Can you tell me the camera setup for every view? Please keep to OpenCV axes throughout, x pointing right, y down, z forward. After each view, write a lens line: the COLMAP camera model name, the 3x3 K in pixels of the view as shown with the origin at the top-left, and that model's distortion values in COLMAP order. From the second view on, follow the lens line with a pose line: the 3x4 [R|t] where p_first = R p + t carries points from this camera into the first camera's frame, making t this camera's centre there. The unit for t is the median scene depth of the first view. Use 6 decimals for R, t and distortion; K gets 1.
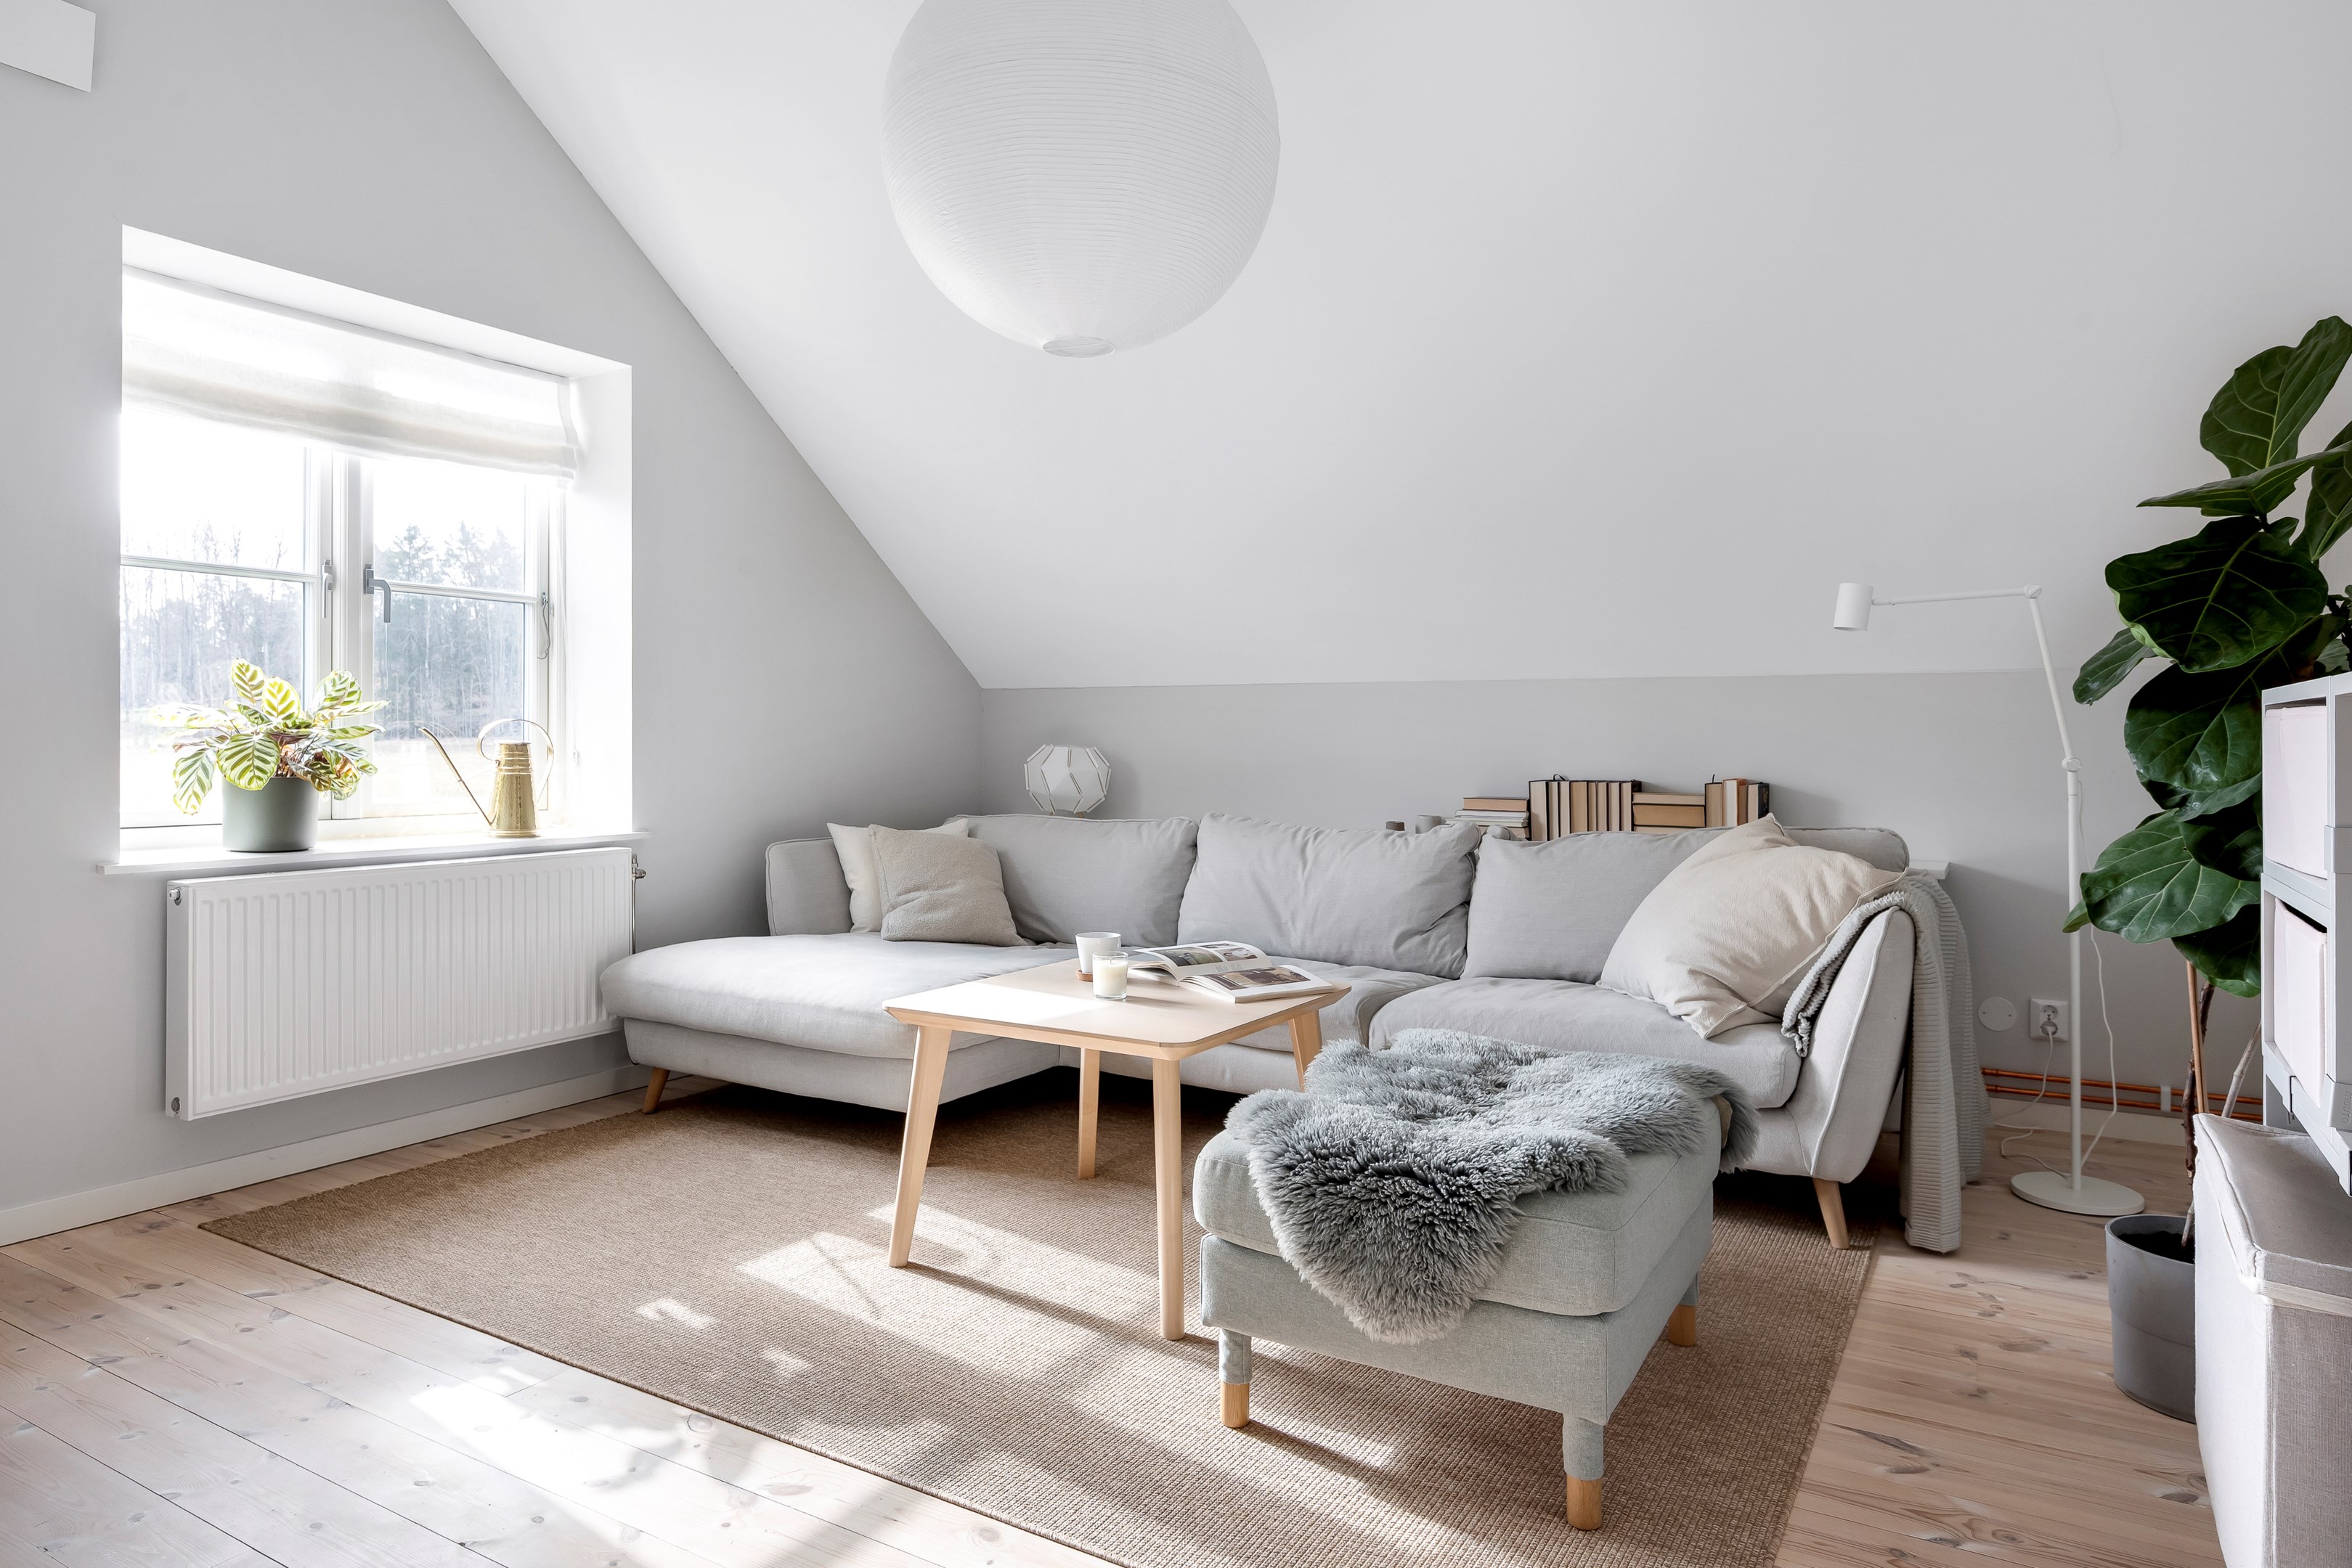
lens RADIAL K [[1403.5, 0, 1180.1], [0, 1403.5, 723.0], [0, 0, 1]] dist [-0.004013, -0.000049]
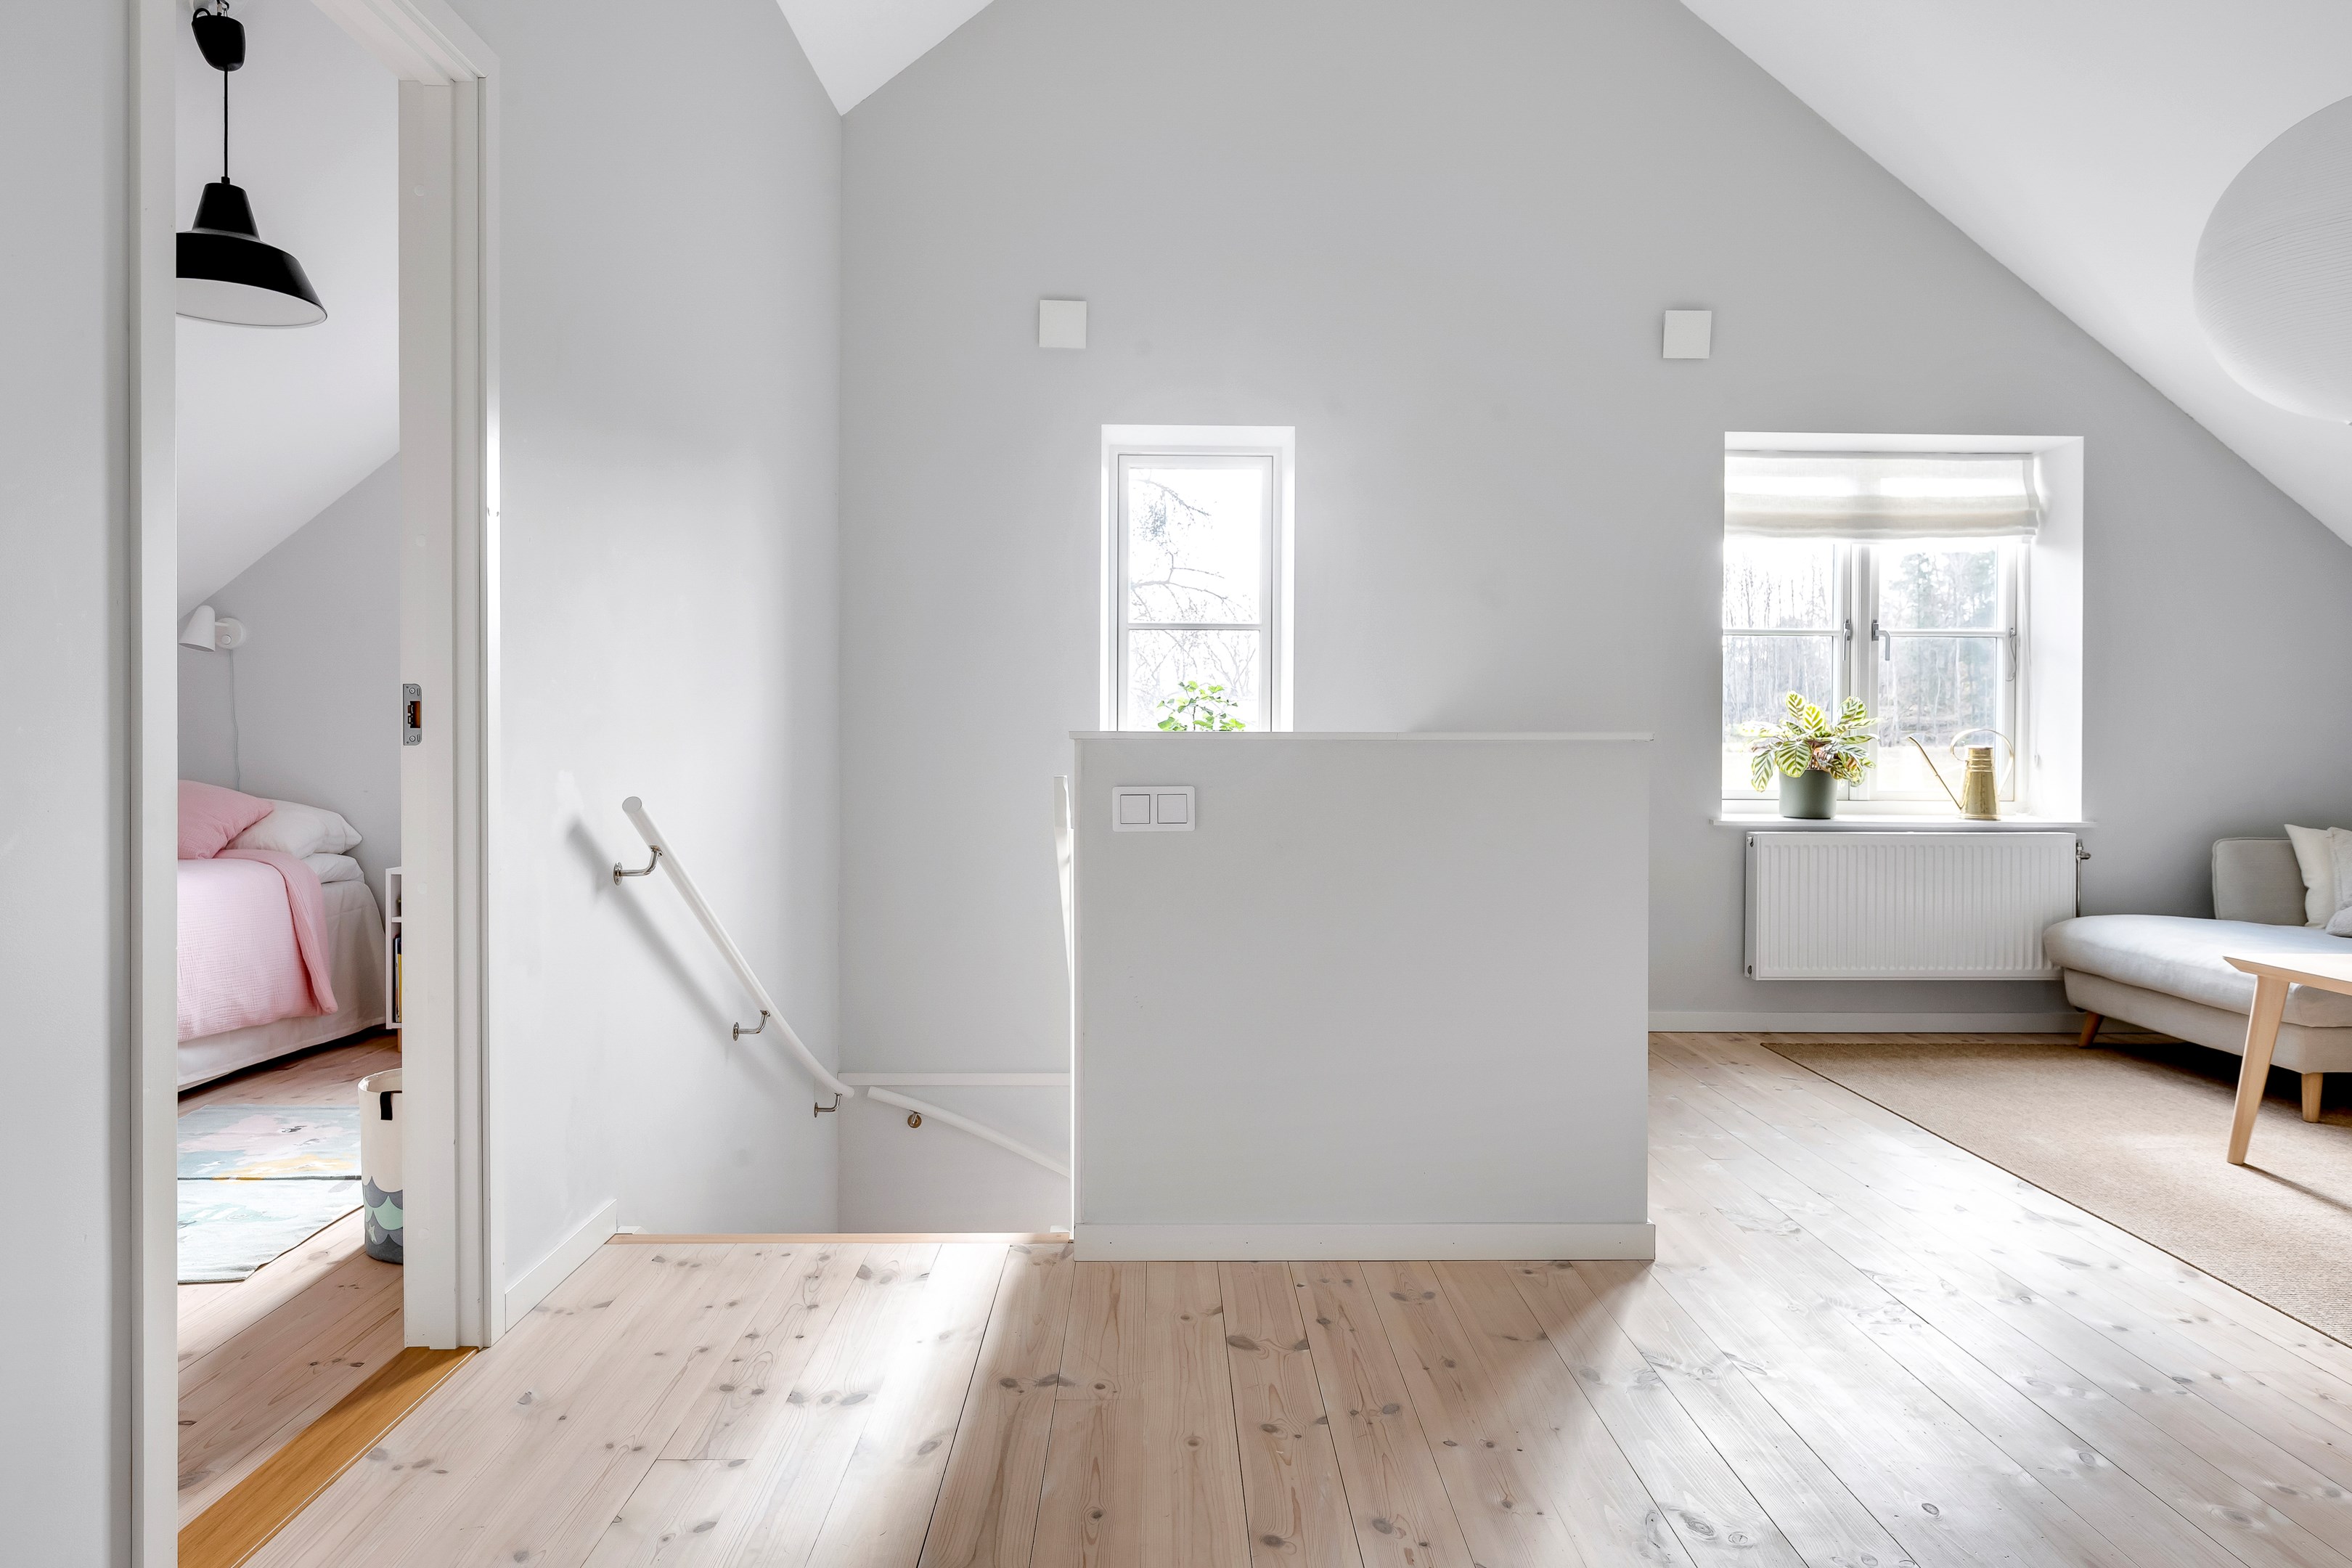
lens RADIAL K [[1539.4, 0, 1176.0], [0, 1539.4, 784.0], [0, 0, 1]] dist [-0.003431, 0.001818]
pose [[0.538807, 0.026372, -0.842016, 0.355653], [0.006943, 0.999337, 0.035743, -0.009014], [0.842400, -0.025104, 0.538267, -0.435283]]
